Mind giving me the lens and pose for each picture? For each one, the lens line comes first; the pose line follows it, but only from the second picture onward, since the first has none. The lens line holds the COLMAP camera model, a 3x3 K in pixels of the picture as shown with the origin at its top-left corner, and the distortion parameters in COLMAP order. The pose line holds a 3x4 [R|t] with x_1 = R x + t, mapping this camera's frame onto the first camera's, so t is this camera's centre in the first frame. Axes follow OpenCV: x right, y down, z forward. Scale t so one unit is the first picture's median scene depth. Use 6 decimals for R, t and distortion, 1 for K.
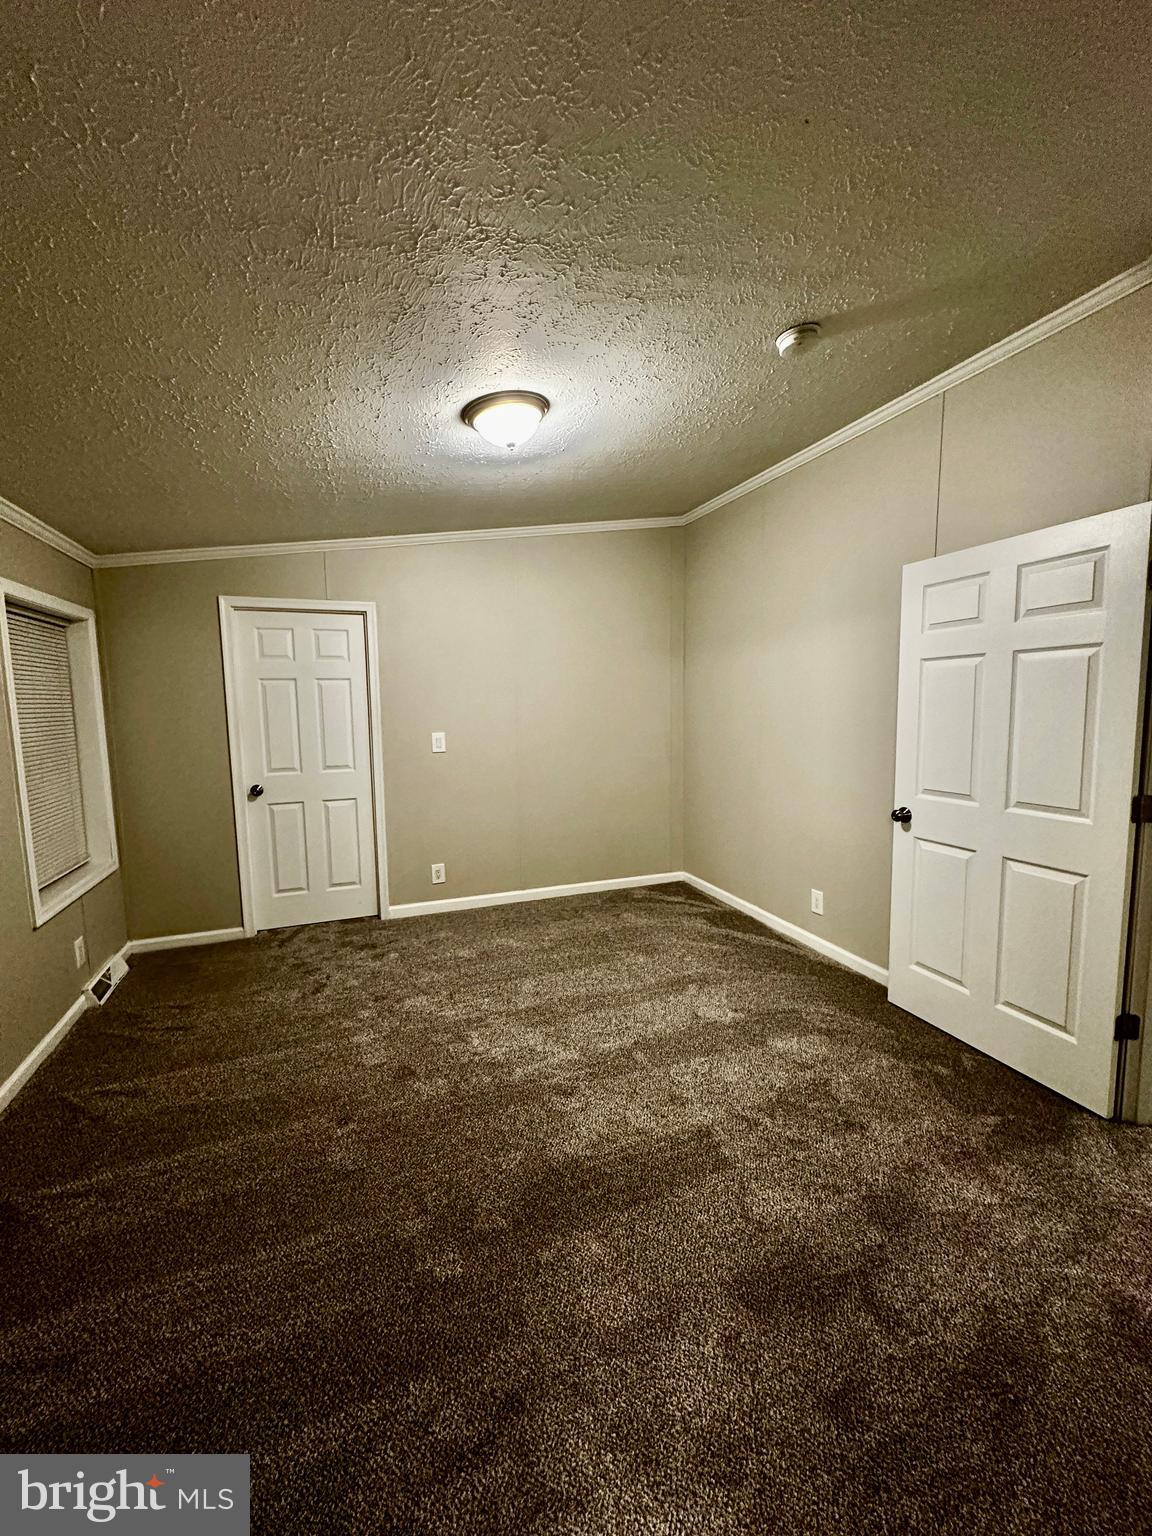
lens RADIAL K [[614.7, 0, 573.7], [0, 614.7, 765.4], [0, 0, 1]] dist [0.000263, 0.000165]
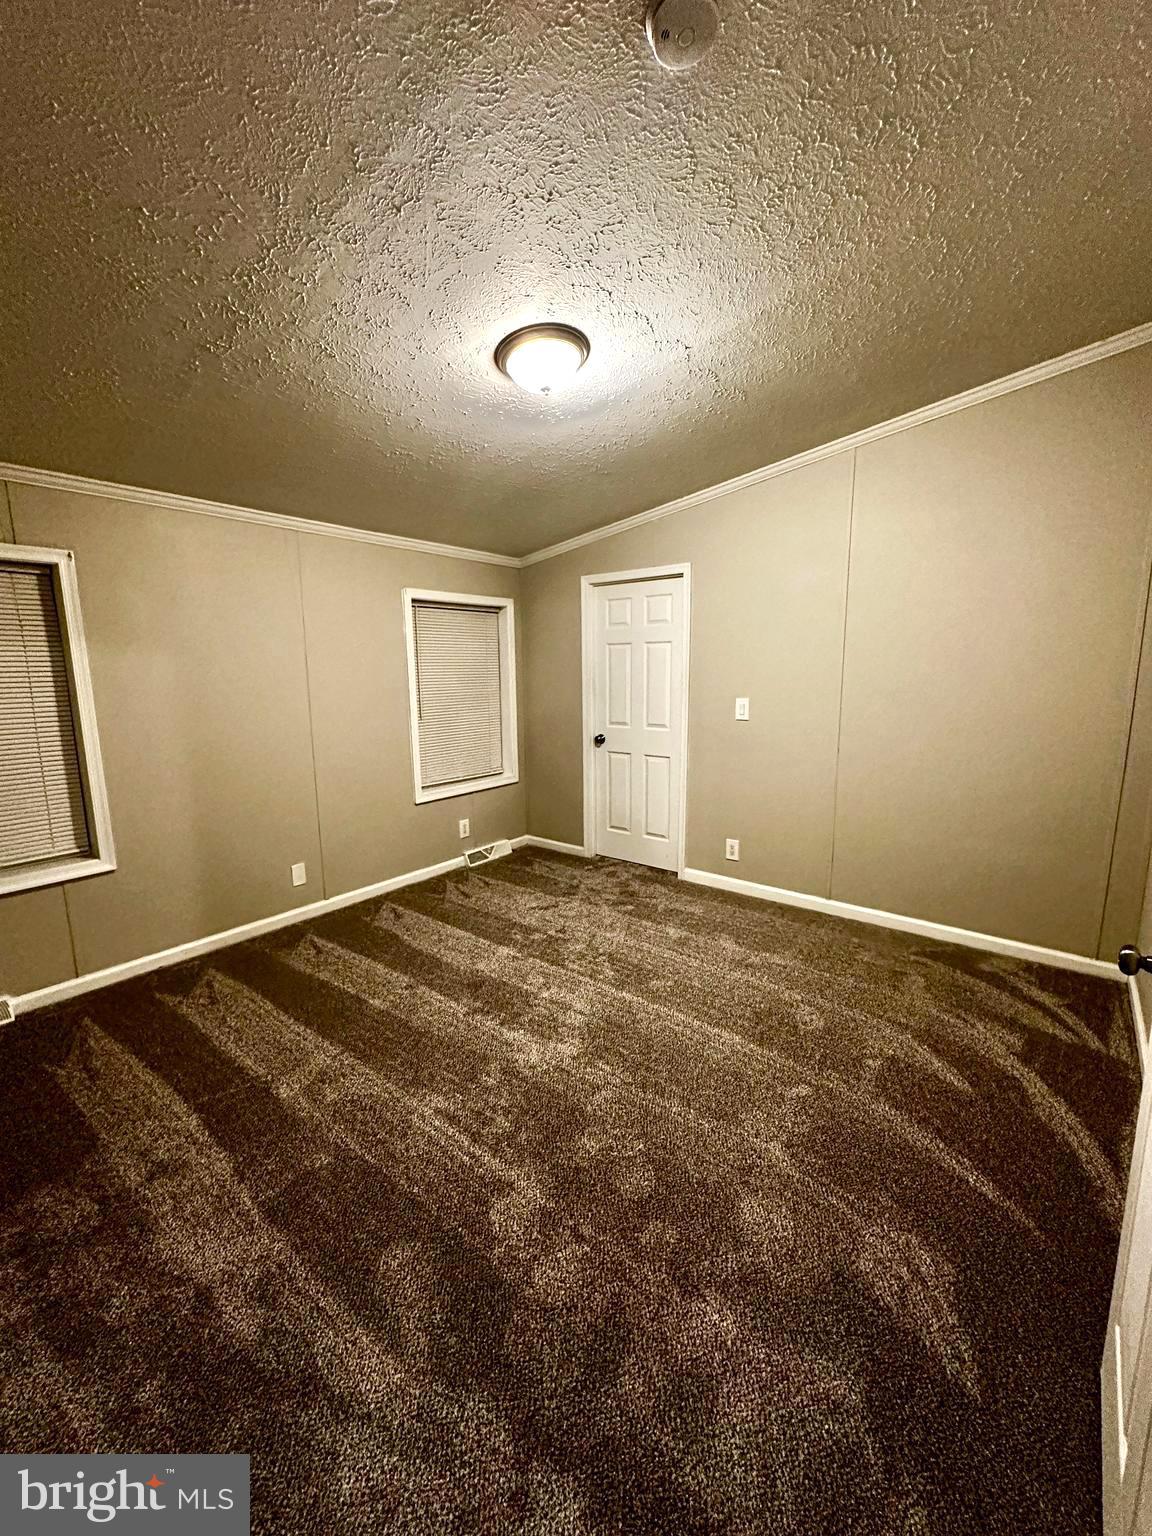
lens RADIAL K [[614.7, 0, 573.7], [0, 614.7, 765.4], [0, 0, 1]] dist [0.000263, 0.000165]
pose [[0.505623, 0.145156, -0.850456, 0.478528], [-0.084498, 0.989337, 0.118623, -0.045482], [0.858607, 0.011883, 0.512497, 0.343218]]
